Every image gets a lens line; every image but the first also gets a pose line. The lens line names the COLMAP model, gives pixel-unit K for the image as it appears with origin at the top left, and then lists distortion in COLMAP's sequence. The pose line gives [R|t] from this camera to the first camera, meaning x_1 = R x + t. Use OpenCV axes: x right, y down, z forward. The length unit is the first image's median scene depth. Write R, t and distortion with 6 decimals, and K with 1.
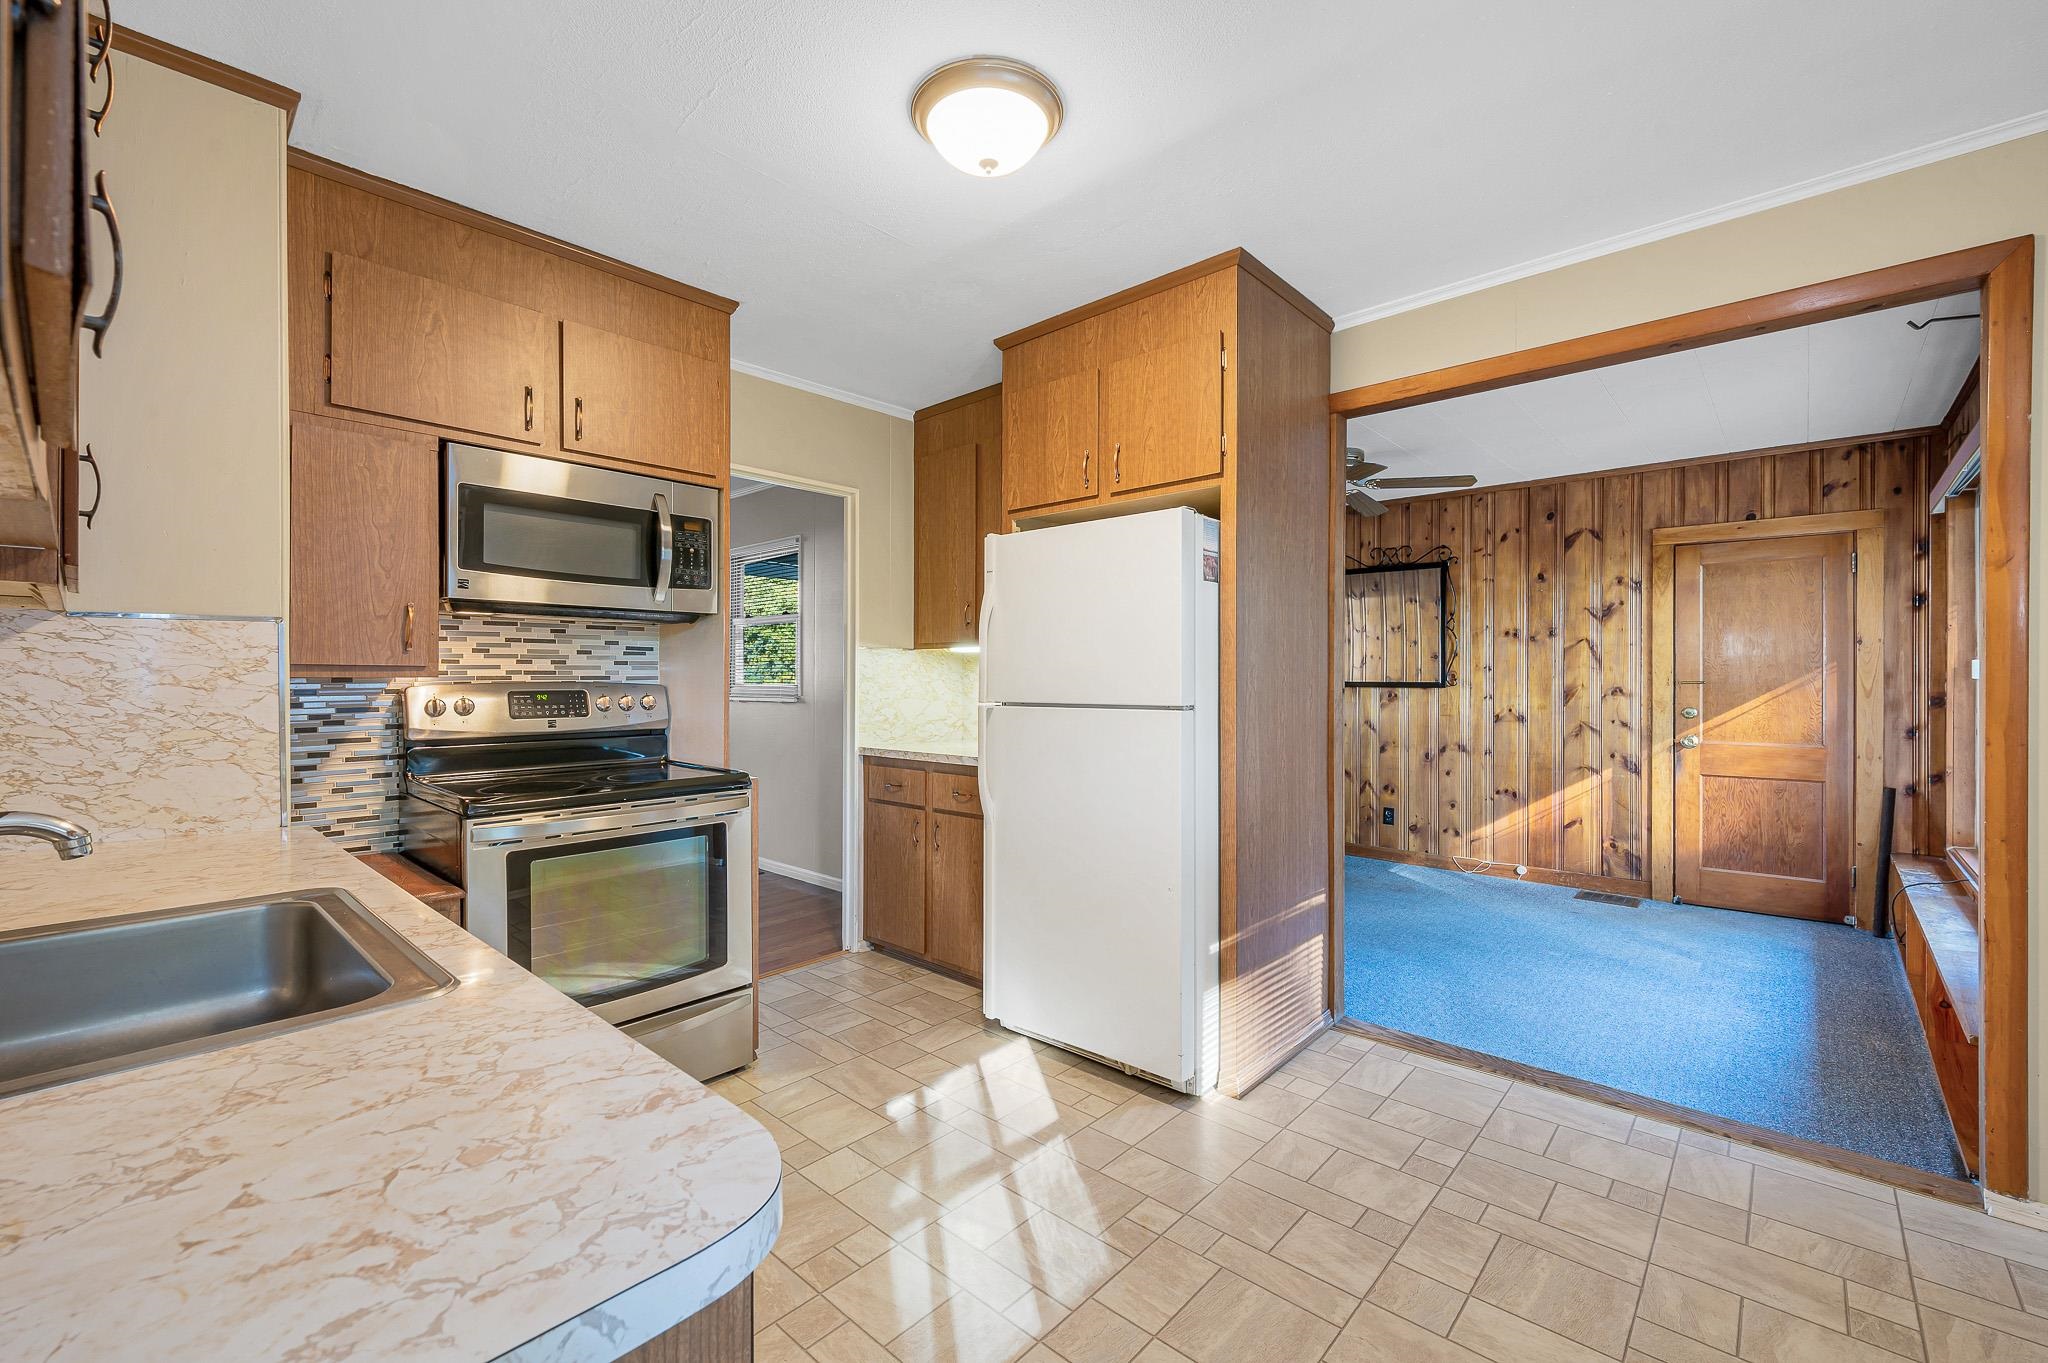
lens RADIAL K [[856.7, 0, 1079.5], [0, 856.7, 680.3], [0, 0, 1]] dist [-0.001072, -0.000732]
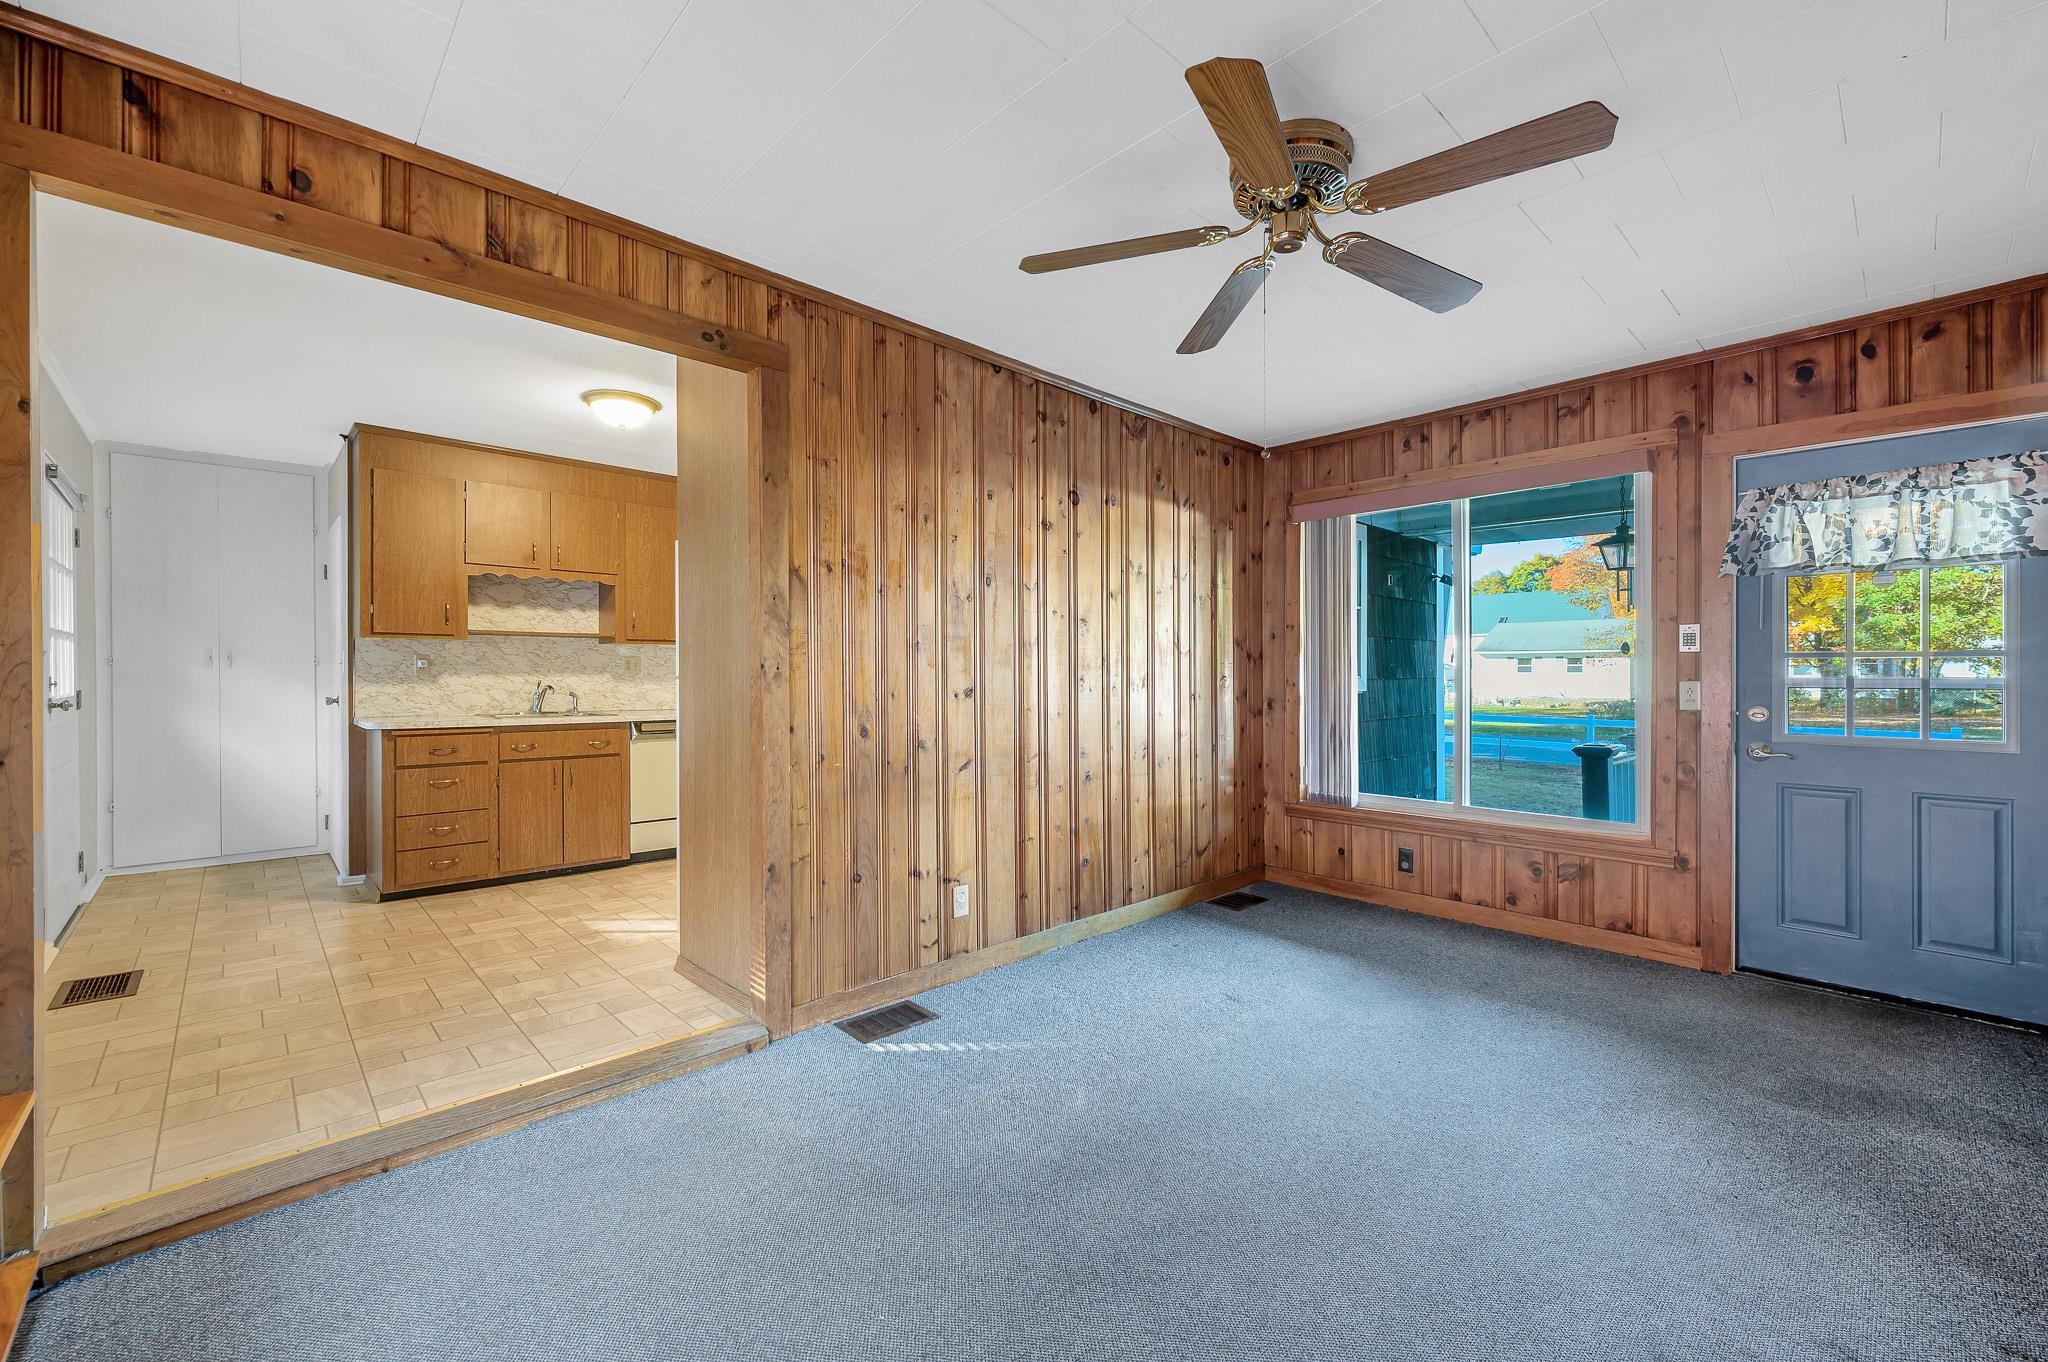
lens RADIAL K [[856.7, 0, 999.9], [0, 856.7, 681.4], [0, 0, 1]] dist [-0.001072, -0.000732]
pose [[-0.142836, 0.007951, -0.989714, 1.398018], [-0.003091, 0.999959, 0.008480, 0.022317], [0.989742, 0.004270, -0.142805, 1.645658]]
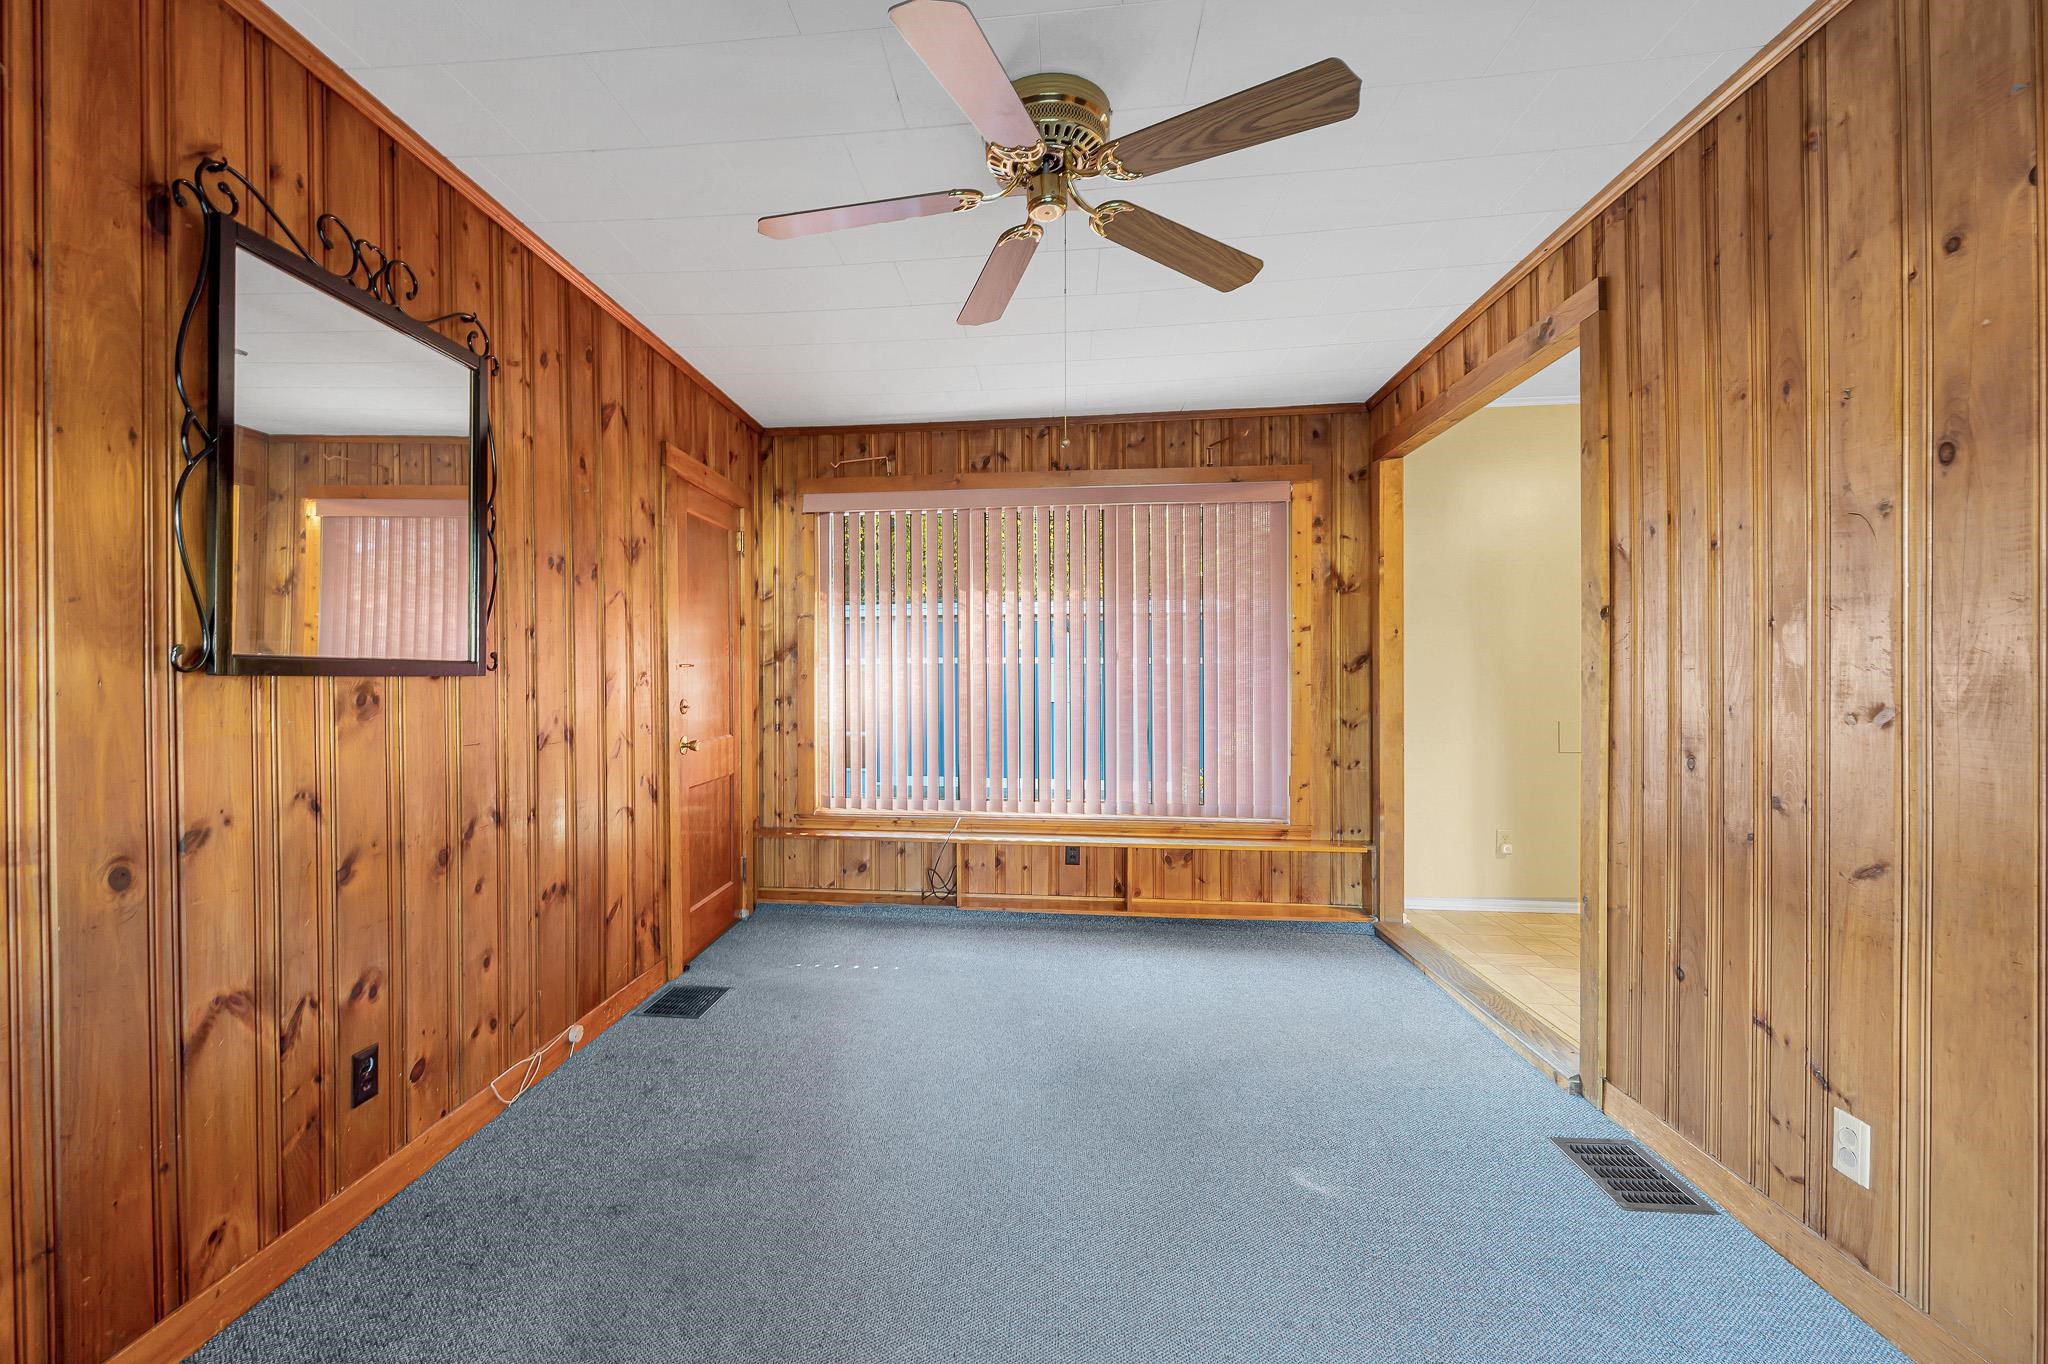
lens RADIAL K [[849.2, 0, 1014.0], [0, 849.2, 683.5], [0, 0, 1]] dist [-0.000178, -0.000020]
pose [[-0.558950, -0.001173, 0.829201, -0.086177], [0.003518, 0.999987, 0.003786, 0.026139], [-0.829194, 0.005034, -0.558938, 2.263917]]
